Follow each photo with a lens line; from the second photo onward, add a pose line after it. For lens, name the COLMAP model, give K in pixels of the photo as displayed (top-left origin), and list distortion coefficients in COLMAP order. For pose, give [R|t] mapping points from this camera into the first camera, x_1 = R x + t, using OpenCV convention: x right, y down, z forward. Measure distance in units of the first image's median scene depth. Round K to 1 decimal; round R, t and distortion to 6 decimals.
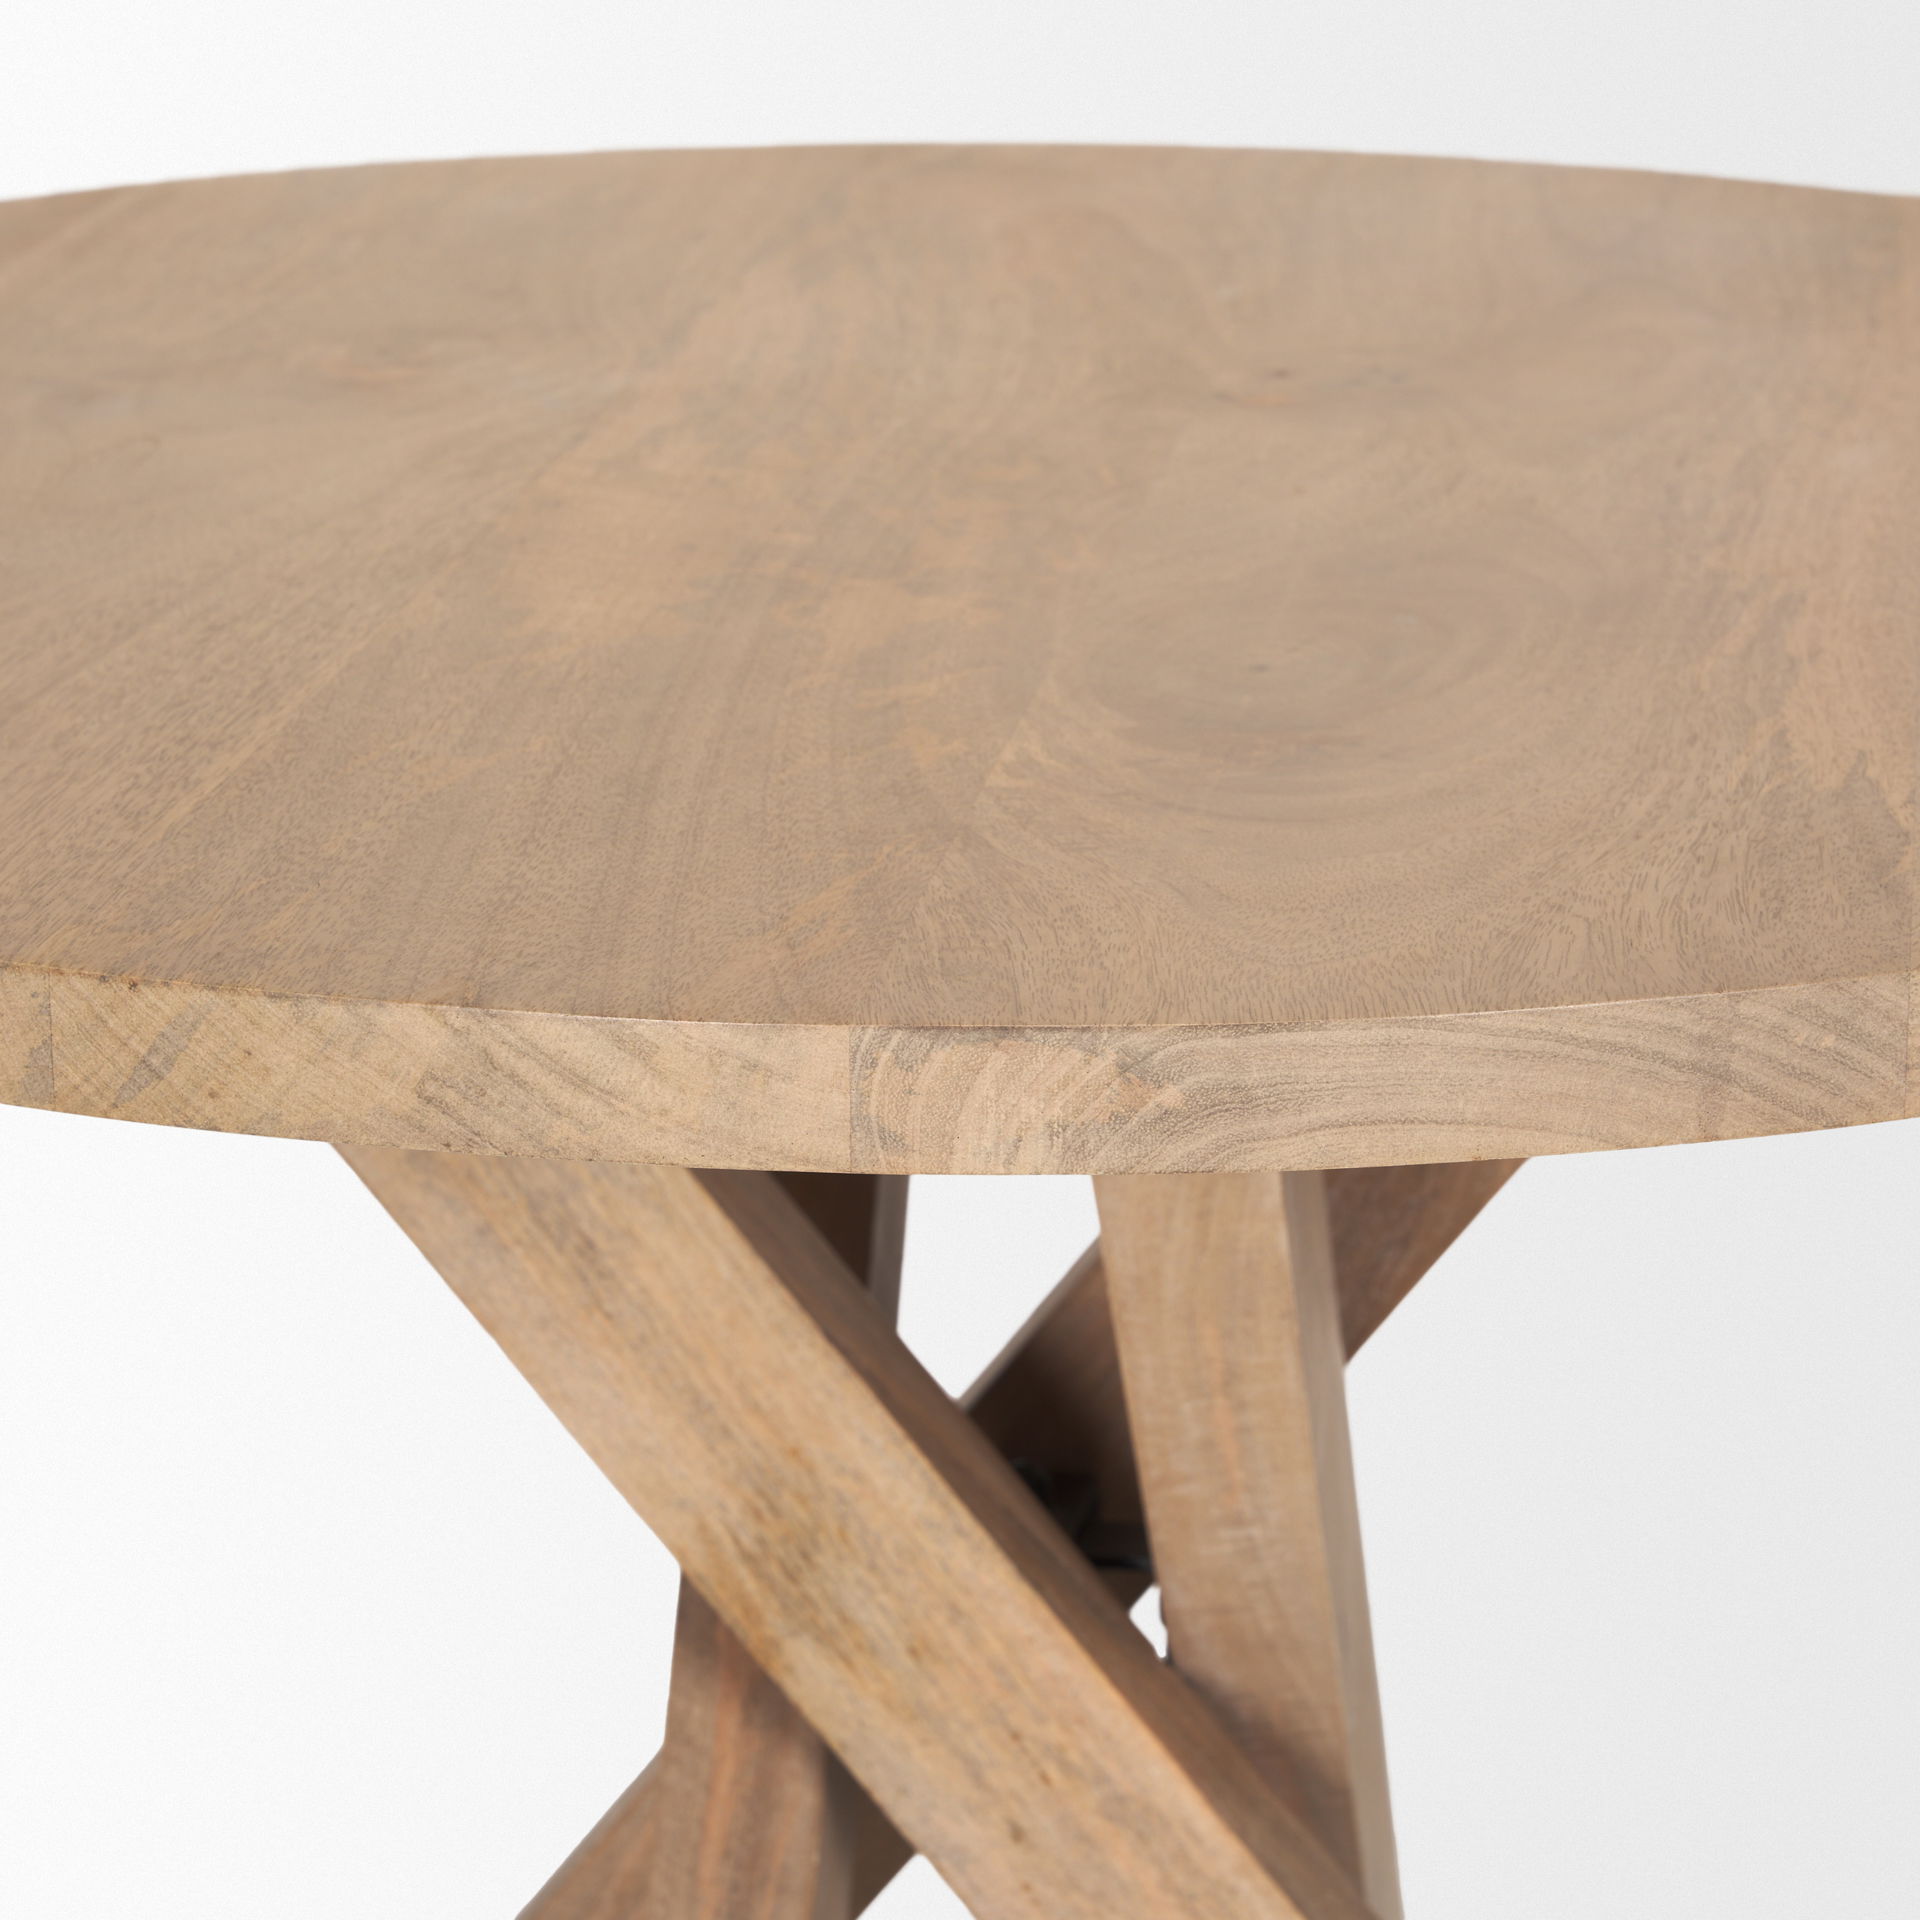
lens RADIAL K [[5849.1, 0, 961.4], [0, 5849.1, 961.1], [0, 0, 1]] dist [-0.031511, 0.000000]
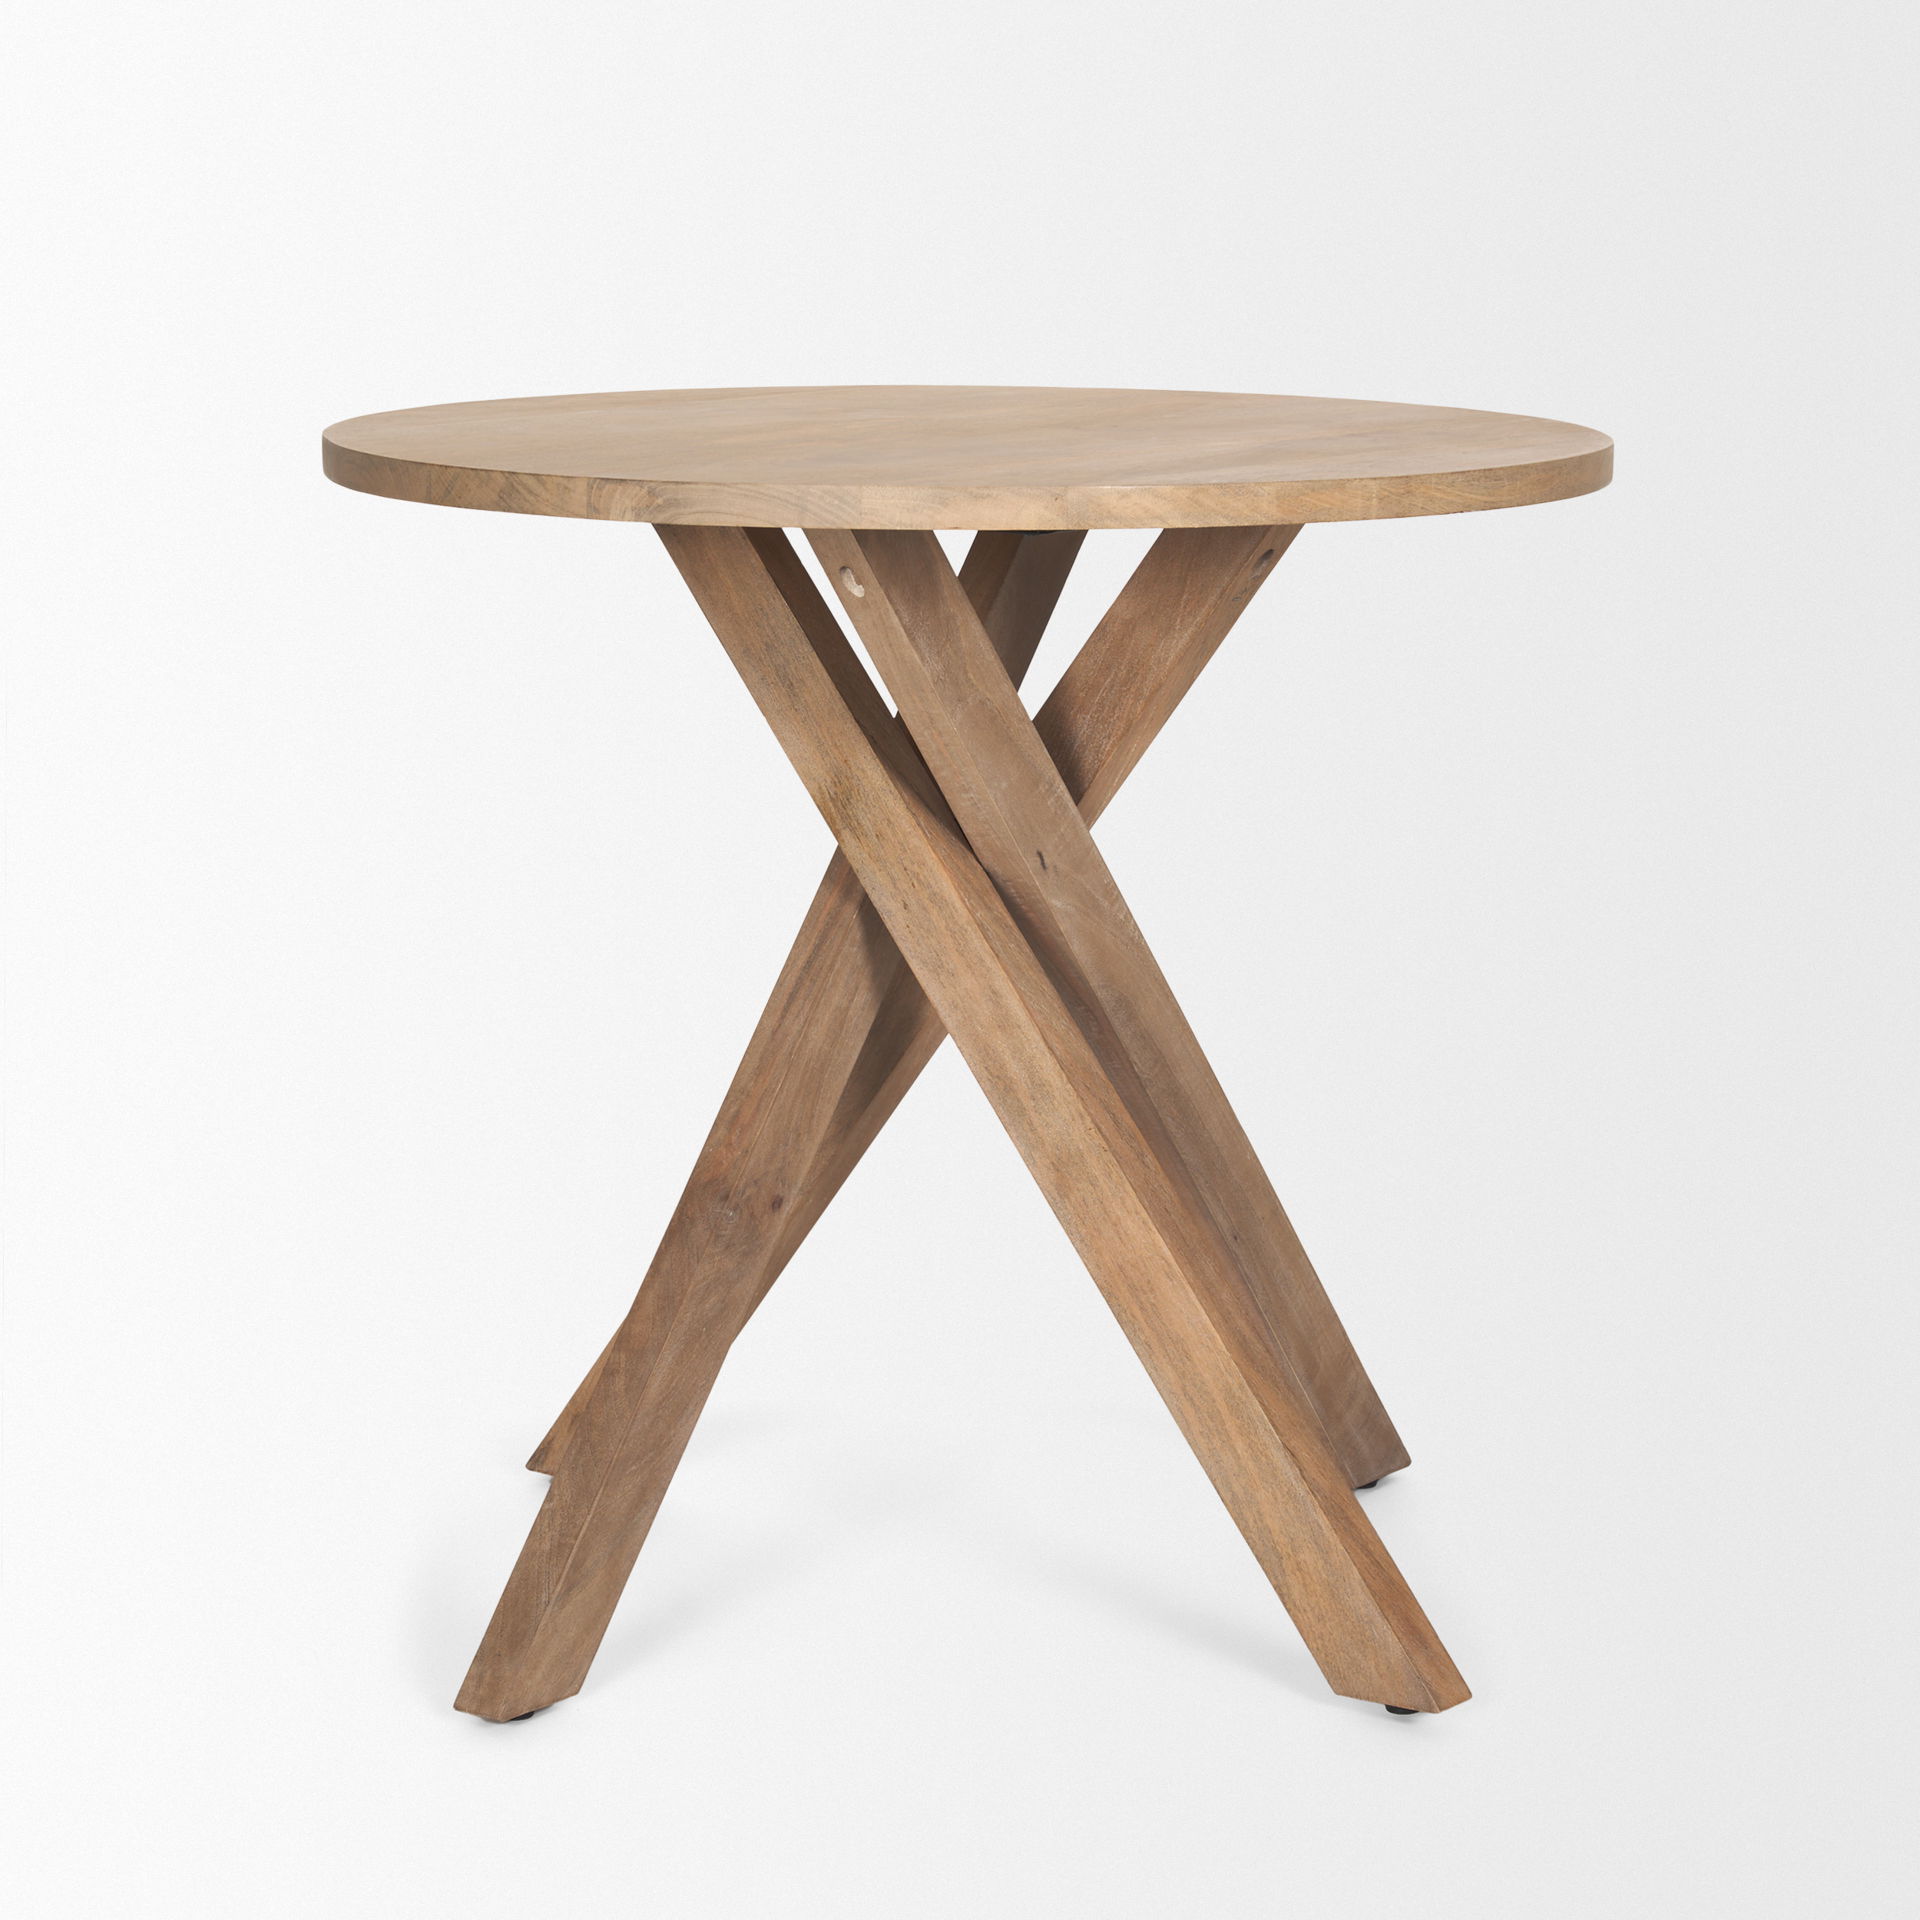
lens RADIAL K [[5849.1, 0, 960.0], [0, 5849.1, 954.8], [0, 0, 1]] dist [-0.031511, 0.000000]
pose [[0.864365, 0.081424, -0.496229, 1.464298], [-0.152352, 0.982828, -0.104110, 0.470532], [0.479231, 0.165591, 0.861927, -1.453738]]
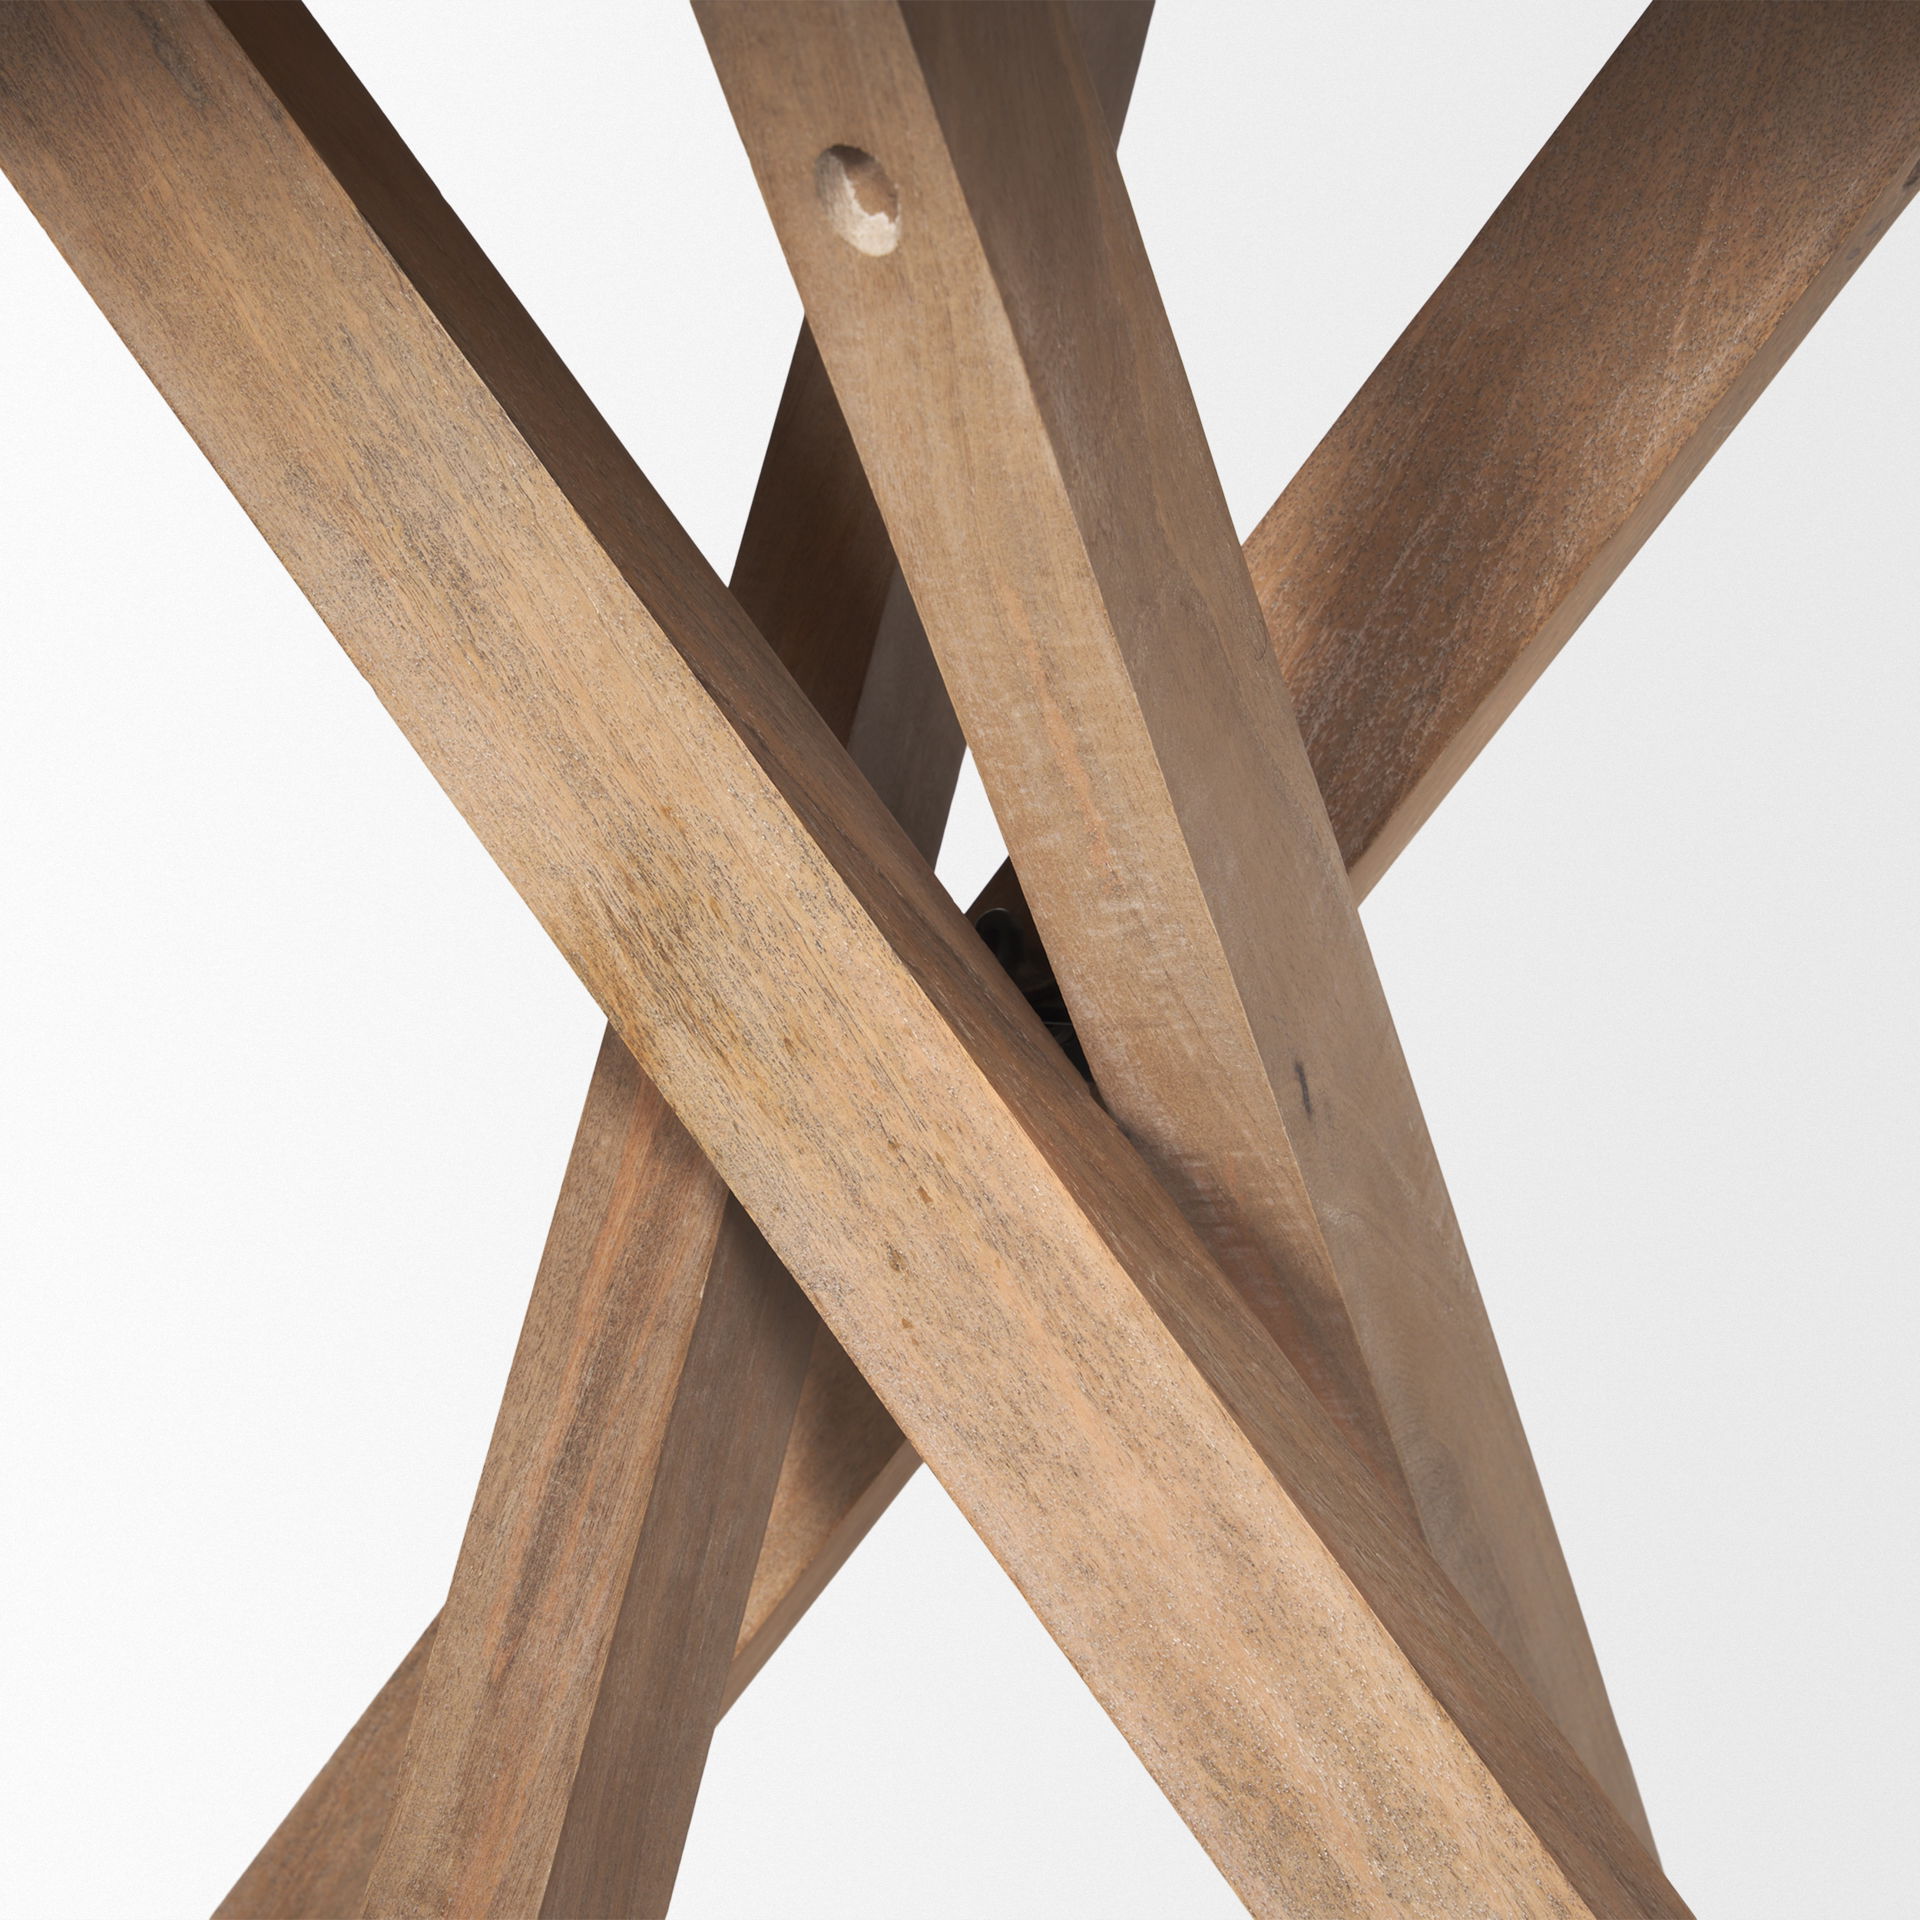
lens RADIAL K [[5849.1, 0, 1003.9], [0, 5849.1, 1032.5], [0, 0, 1]] dist [-0.031511, 0.000000]
pose [[0.966641, 0.040171, -0.252966, 0.254875], [-0.067592, 0.992623, -0.100654, 0.206513], [0.247057, 0.114395, 0.962225, 0.136026]]
